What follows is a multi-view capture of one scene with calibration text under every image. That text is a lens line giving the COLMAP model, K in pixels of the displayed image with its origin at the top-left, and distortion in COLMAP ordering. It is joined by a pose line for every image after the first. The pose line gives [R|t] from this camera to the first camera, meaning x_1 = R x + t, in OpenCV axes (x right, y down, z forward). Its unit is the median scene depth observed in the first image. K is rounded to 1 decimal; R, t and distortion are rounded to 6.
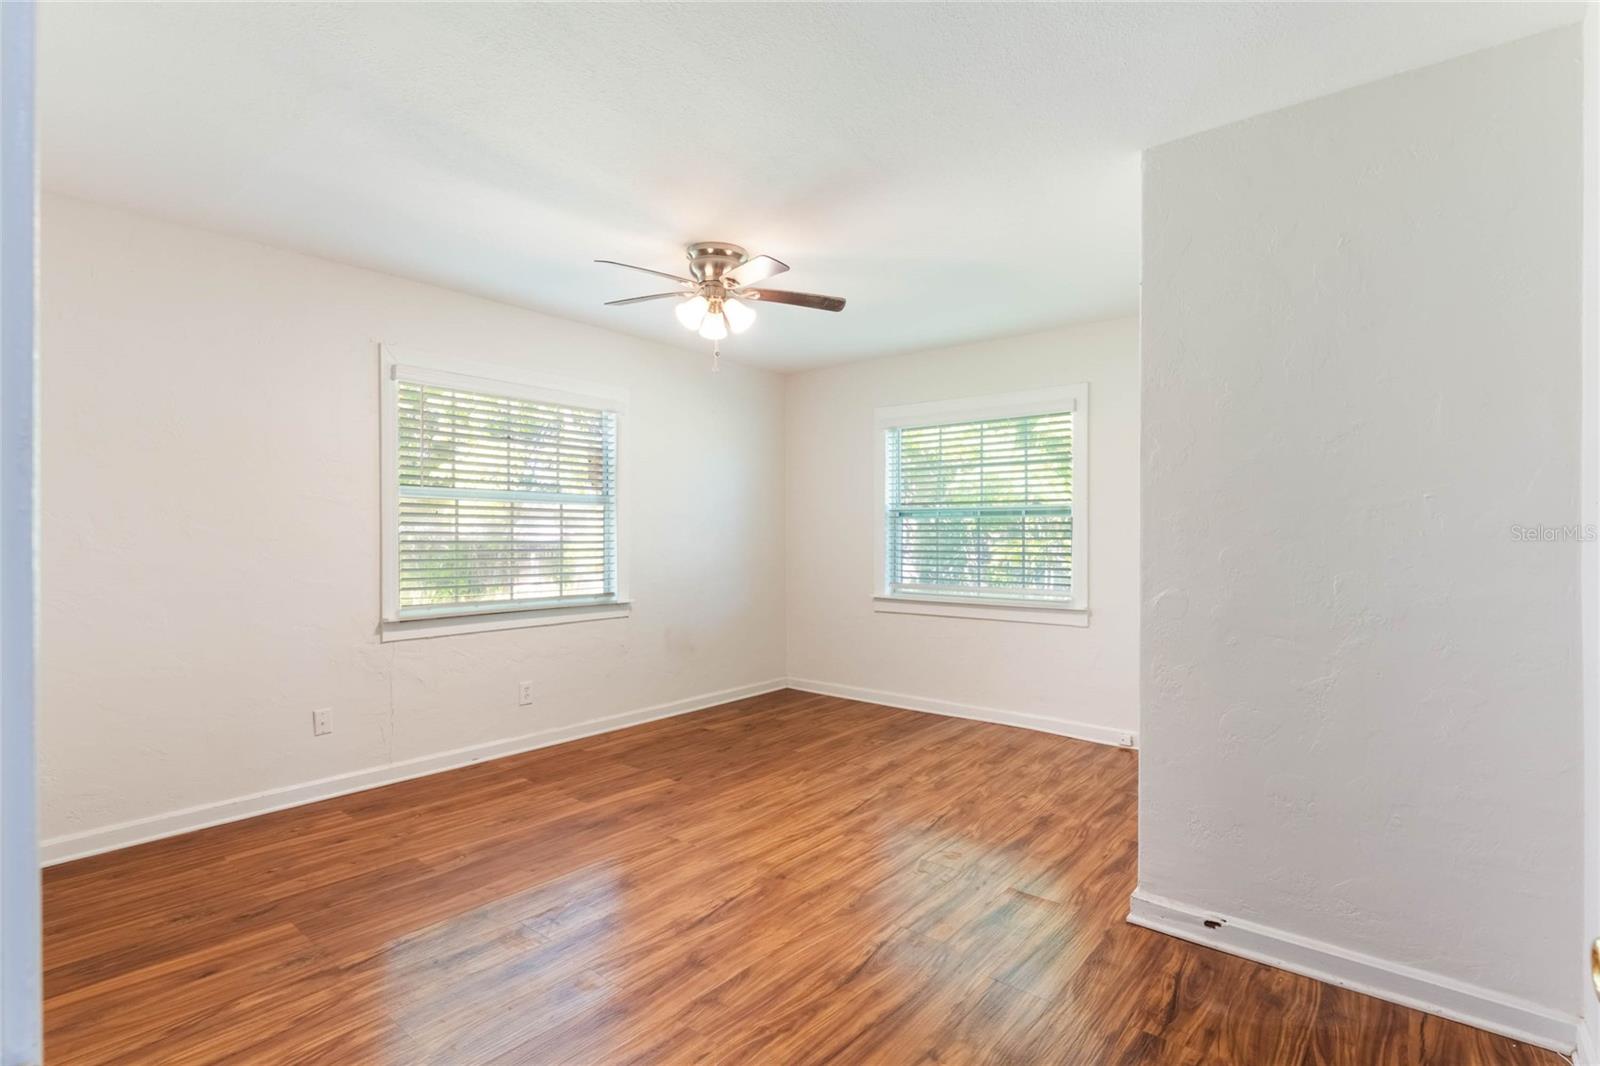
lens RADIAL K [[790.5, 0, 798.9], [0, 790.5, 524.9], [0, 0, 1]] dist [0.011469, -0.000287]
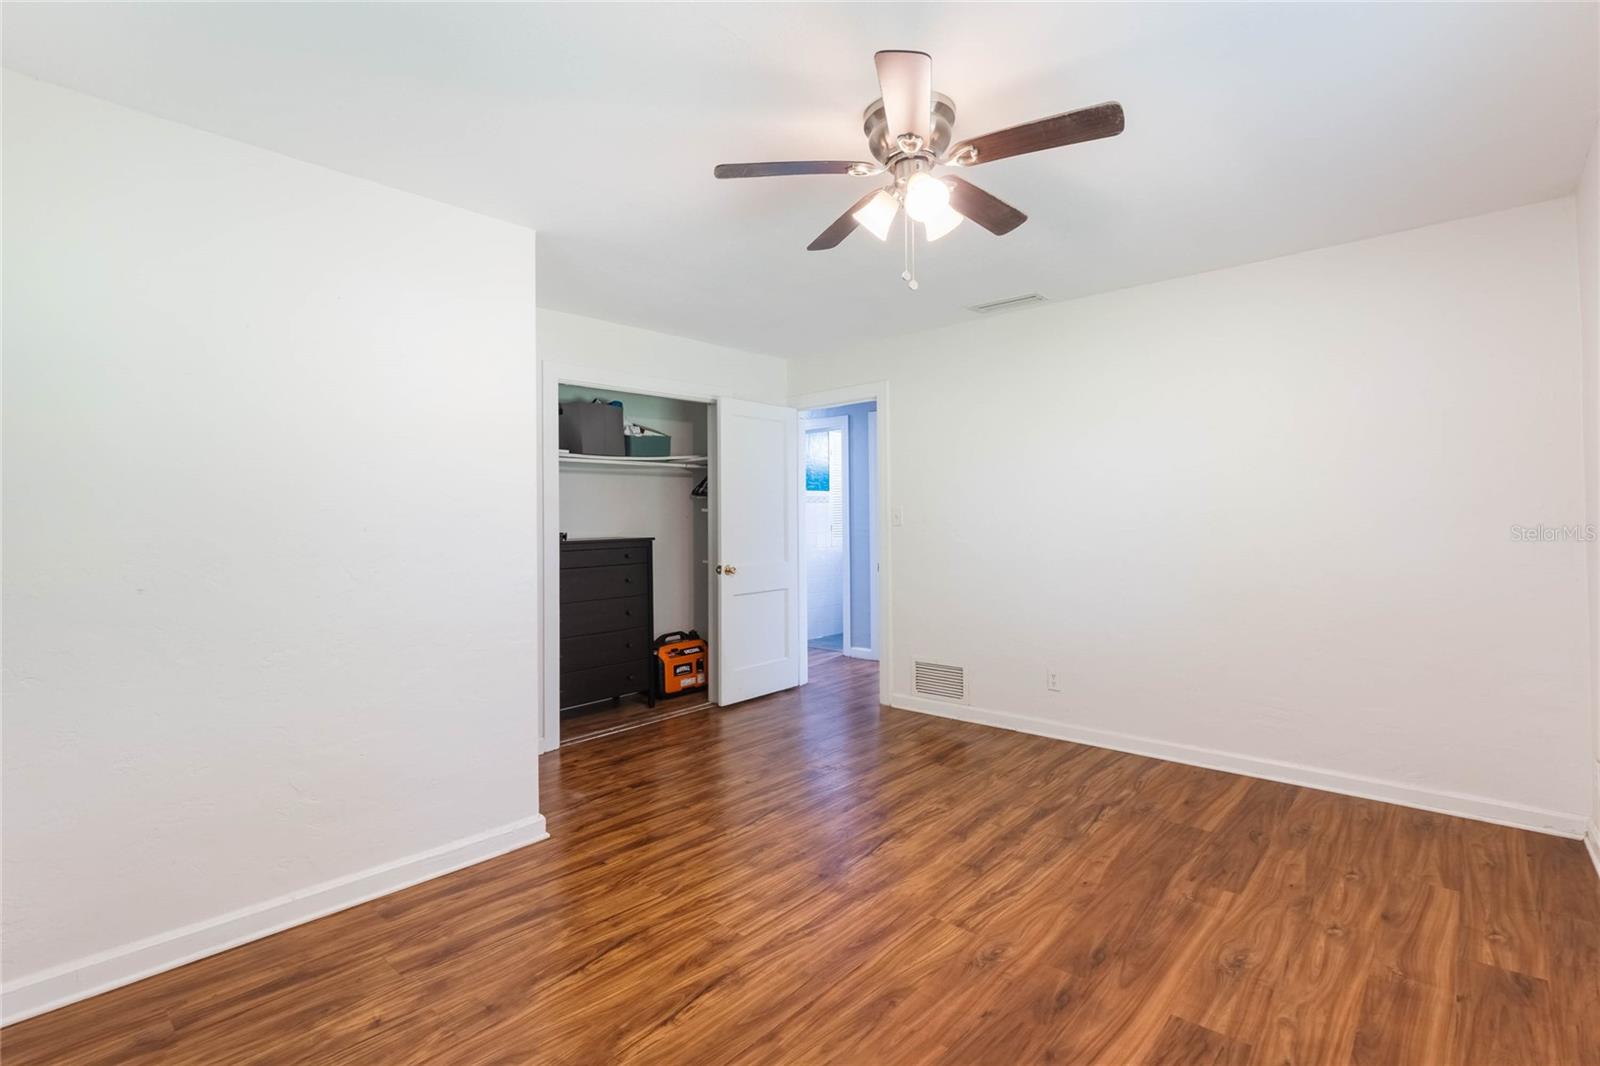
lens RADIAL K [[736.4, 0, 797.8], [0, 736.4, 533.6], [0, 0, 1]] dist [0.003303, 0.000295]
pose [[-0.998509, 0.010563, 0.053563, -0.041145], [0.011265, 0.999854, 0.012836, 0.004247], [-0.053419, 0.013420, -0.998482, 1.753299]]
